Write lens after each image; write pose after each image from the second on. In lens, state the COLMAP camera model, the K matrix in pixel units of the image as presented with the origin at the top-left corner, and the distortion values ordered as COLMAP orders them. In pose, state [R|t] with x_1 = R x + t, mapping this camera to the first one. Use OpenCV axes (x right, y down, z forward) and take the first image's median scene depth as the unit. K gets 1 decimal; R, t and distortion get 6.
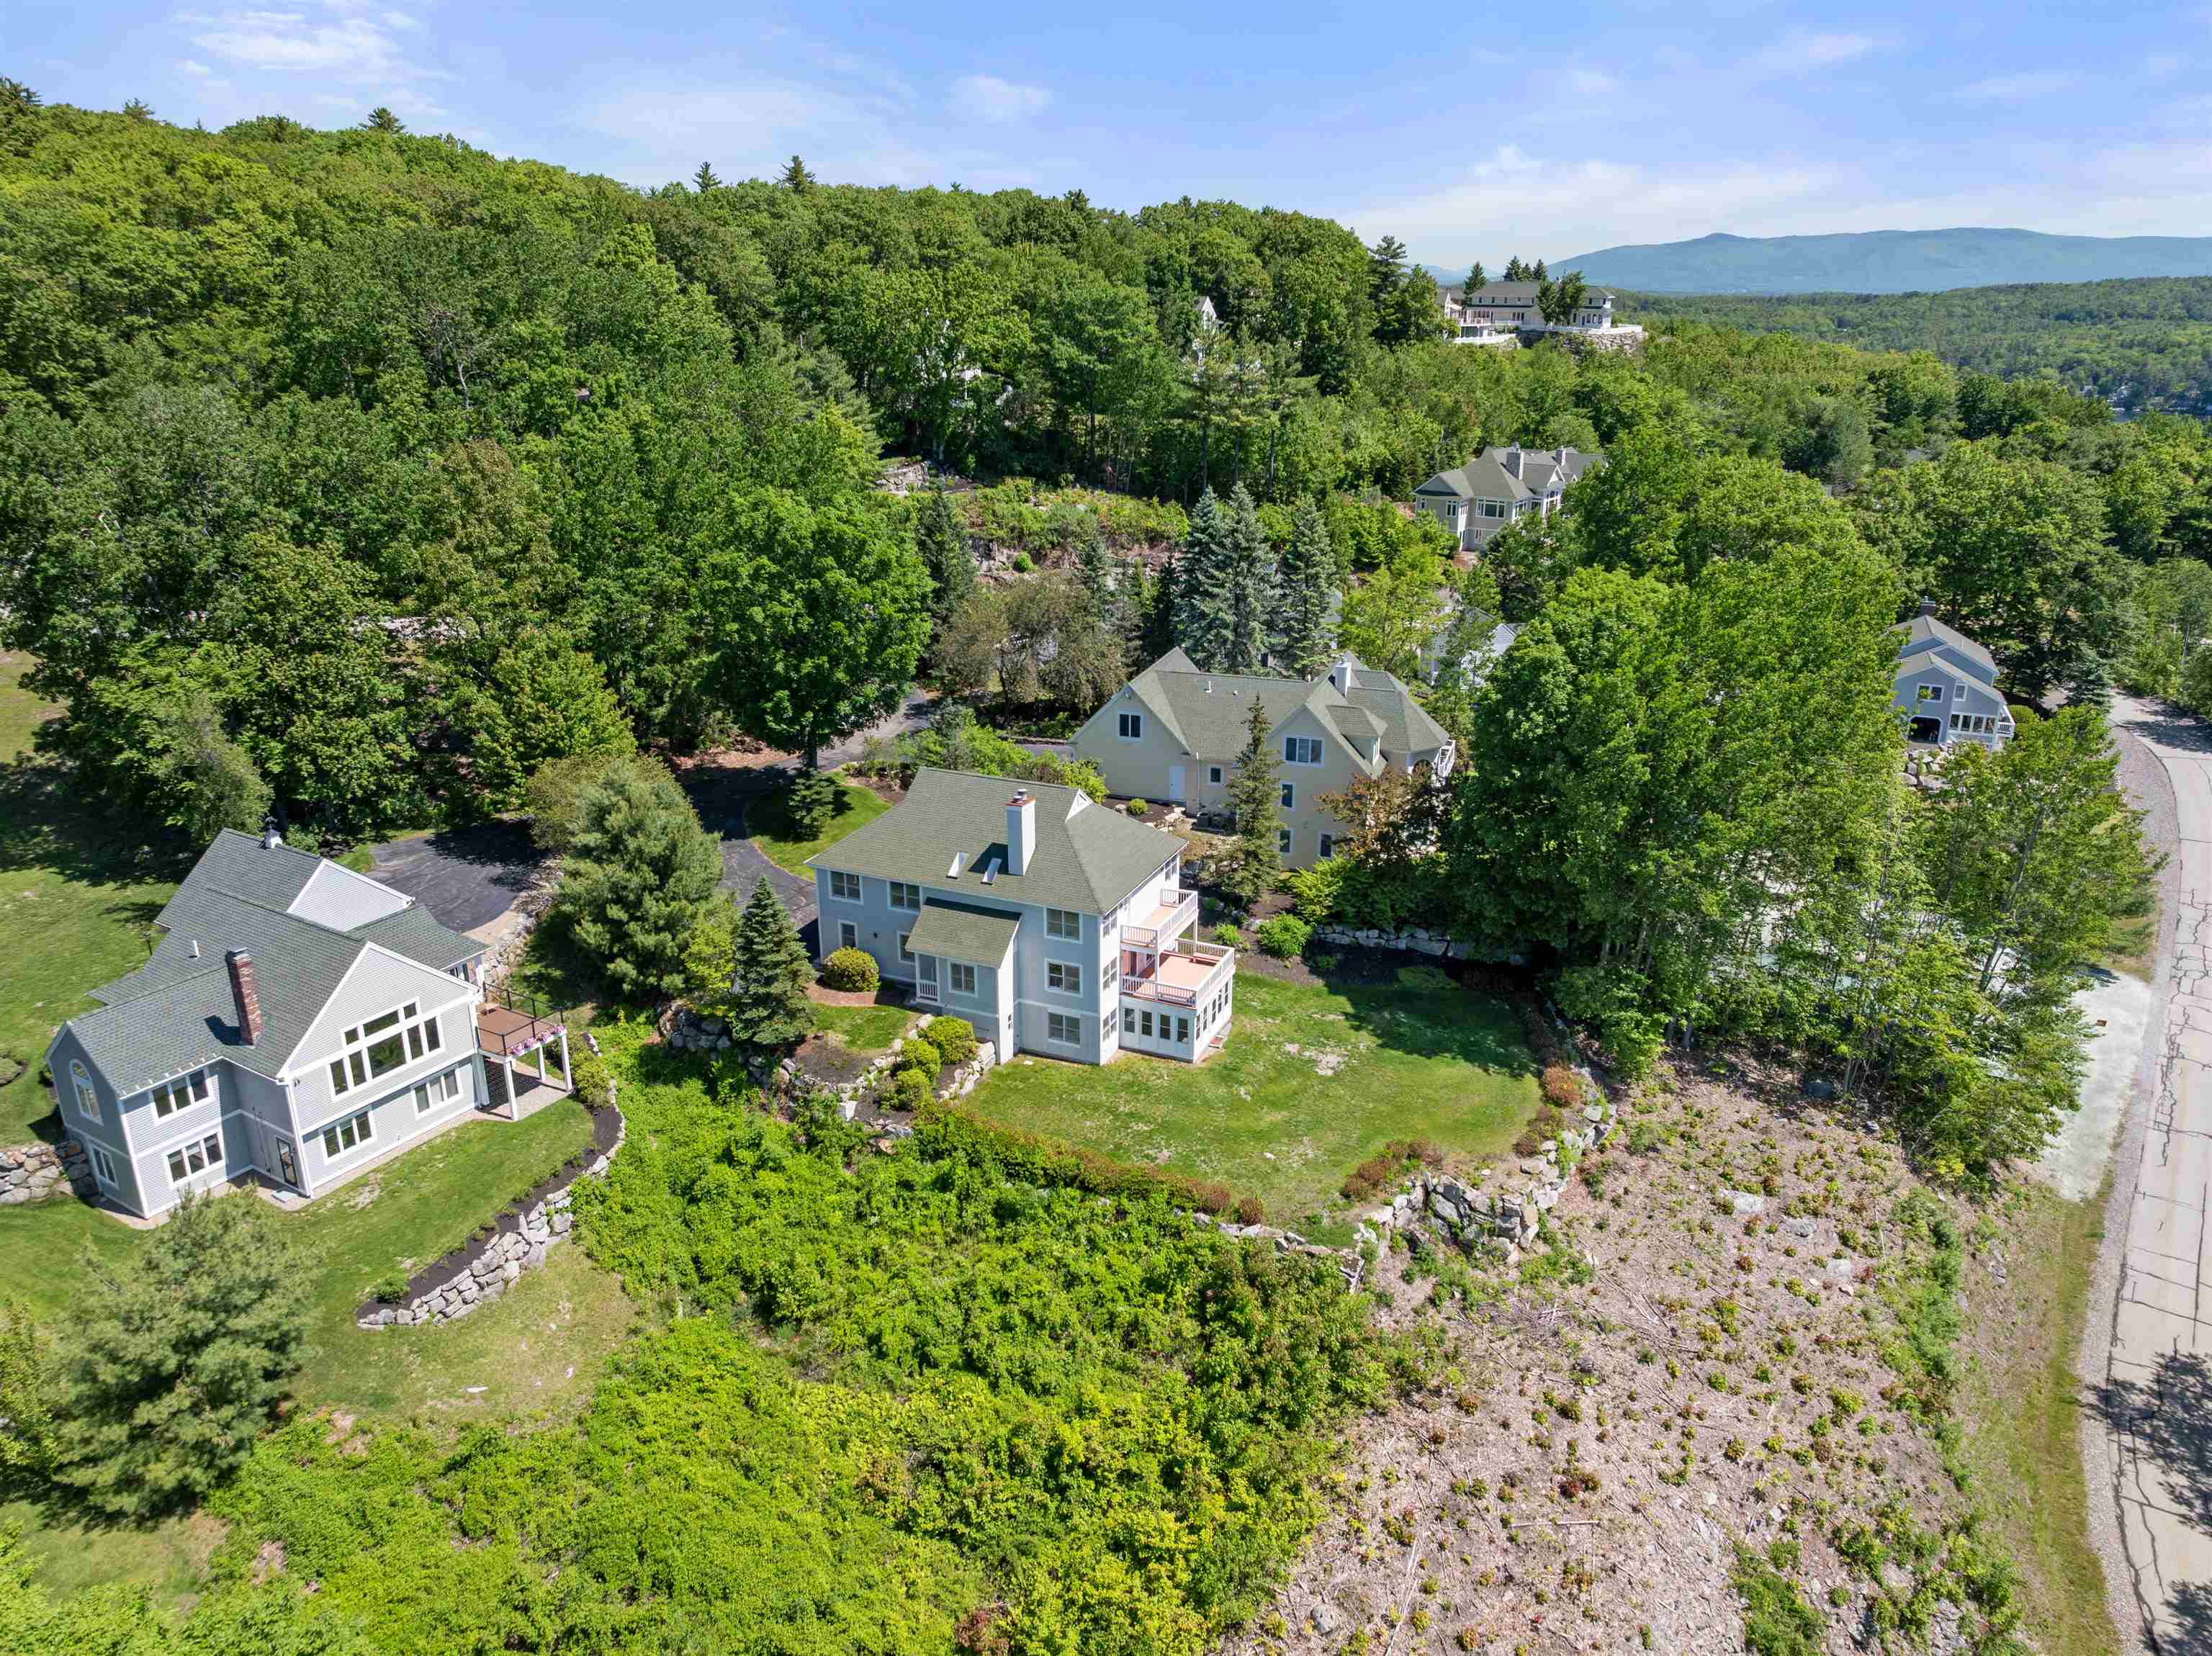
lens RADIAL K [[1566.9, 0, 1111.1], [0, 1566.9, 821.5], [0, 0, 1]] dist [-0.040119, 0.004395]
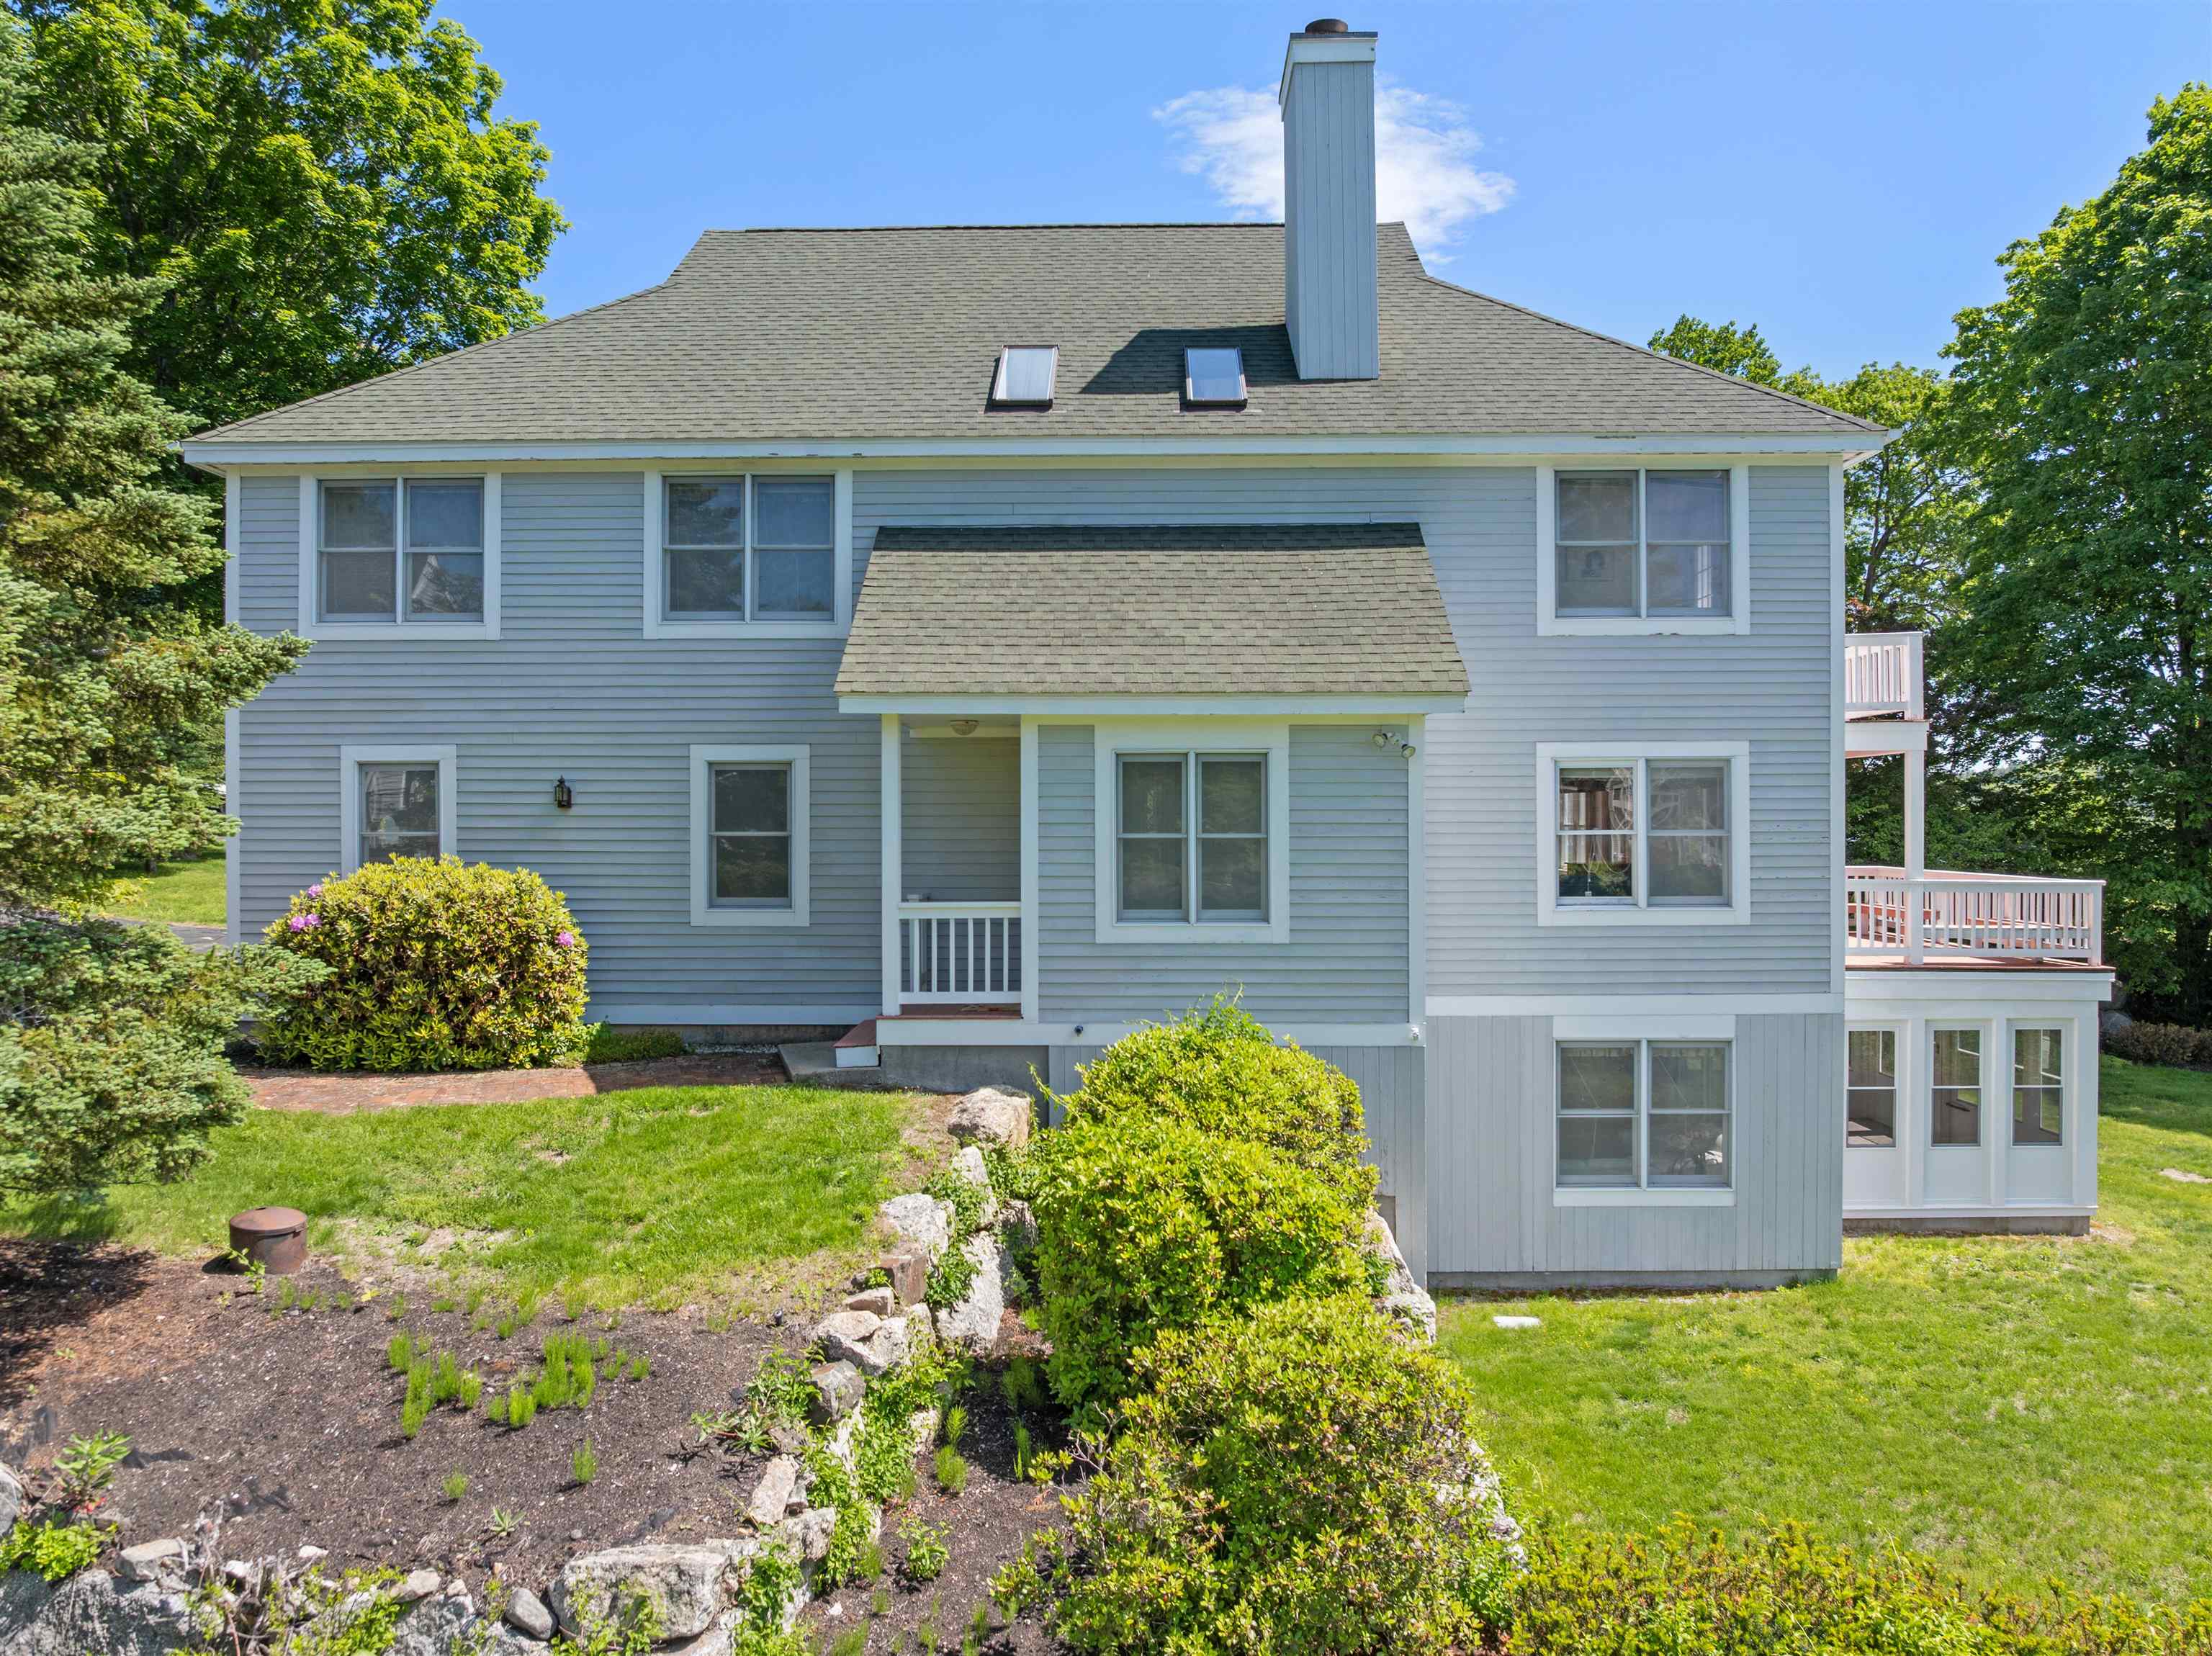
lens RADIAL K [[1587.1, 0, 1100.8], [0, 1587.1, 818.8], [0, 0, 1]] dist [-0.043353, -0.001710]
pose [[0.924180, -0.002663, 0.381948, -0.172320], [0.130296, 0.942192, -0.308701, 0.152263], [-0.359046, 0.335062, 0.871103, 0.854035]]
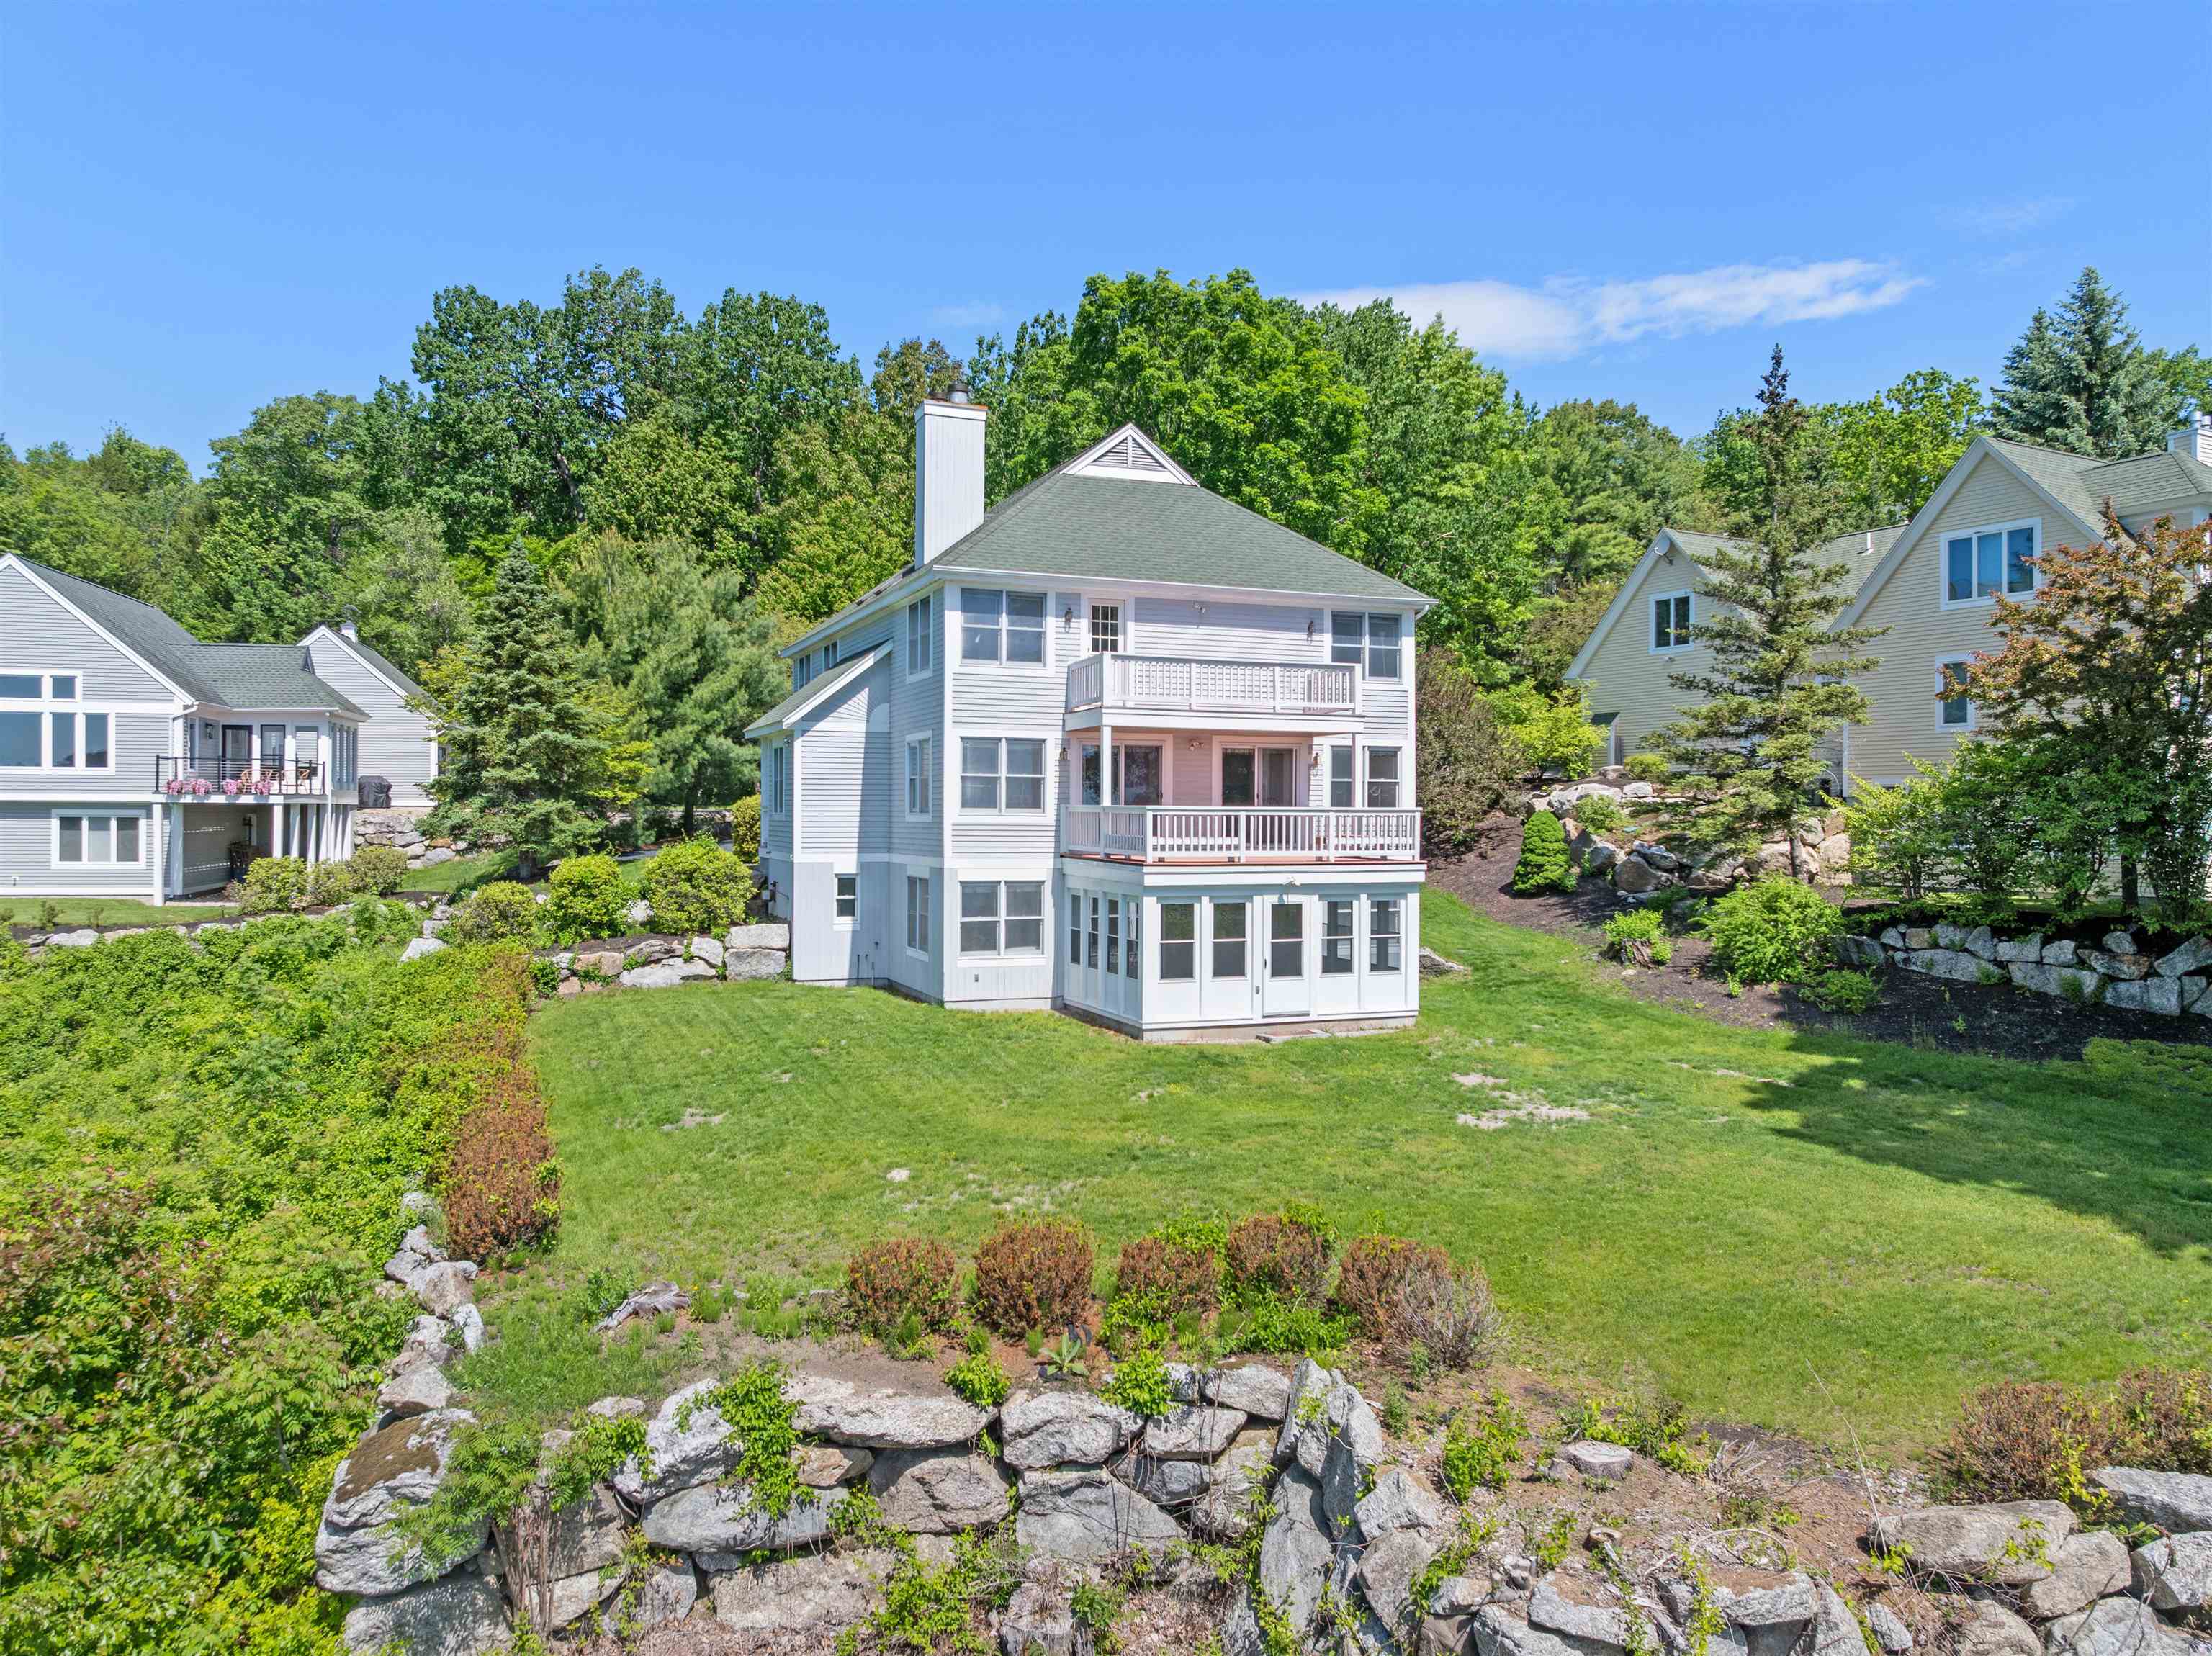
lens RADIAL K [[1566.9, 0, 1111.1], [0, 1566.9, 821.5], [0, 0, 1]] dist [-0.040119, 0.004395]
pose [[0.712013, 0.006878, -0.702133, 0.295707], [-0.239956, 0.942134, -0.234104, 0.196177], [0.659893, 0.335166, 0.672462, 0.765806]]
